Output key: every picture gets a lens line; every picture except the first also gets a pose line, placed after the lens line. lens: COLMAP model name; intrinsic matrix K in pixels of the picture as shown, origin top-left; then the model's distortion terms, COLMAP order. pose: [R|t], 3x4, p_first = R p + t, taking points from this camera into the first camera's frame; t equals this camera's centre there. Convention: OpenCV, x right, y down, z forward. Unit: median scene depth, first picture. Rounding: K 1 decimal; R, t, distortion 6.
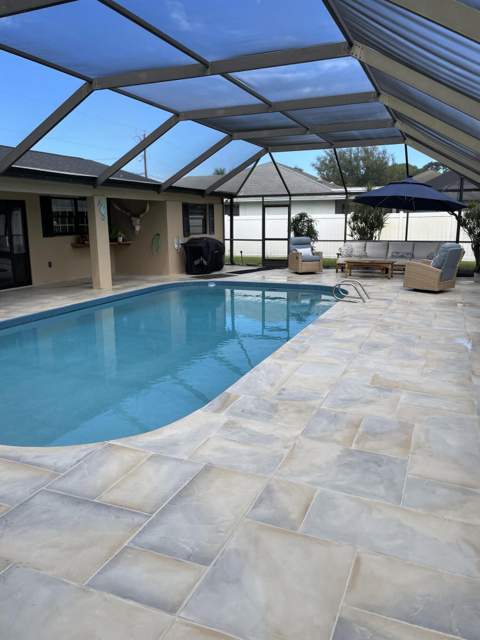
lens RADIAL K [[482.5, 0, 240.0], [0, 482.5, 320.0], [0, 0, 1]] dist [0.075035, -0.112150]
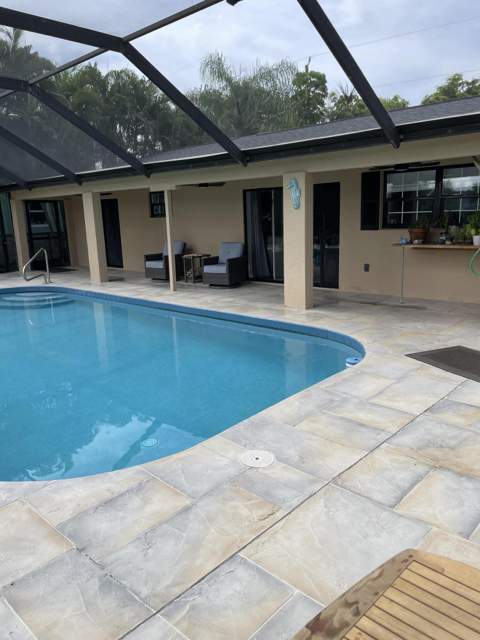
lens RADIAL K [[482.5, 0, 240.0], [0, 482.5, 320.0], [0, 0, 1]] dist [0.075035, -0.112150]
pose [[-0.325293, 0.226758, -0.918023, 0.371917], [-0.155619, 0.944748, 0.288502, -0.231350], [0.932720, 0.236709, -0.272032, 1.095035]]
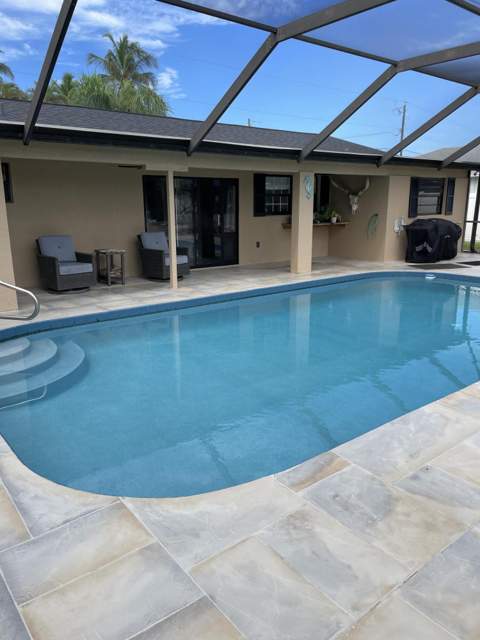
lens RADIAL K [[482.5, 0, 240.0], [0, 482.5, 320.0], [0, 0, 1]] dist [0.075035, -0.112150]
pose [[0.876676, 0.117940, -0.466400, 0.054812], [-0.099229, 0.992967, 0.064576, -0.023059], [0.470736, -0.010332, 0.882214, 0.124745]]
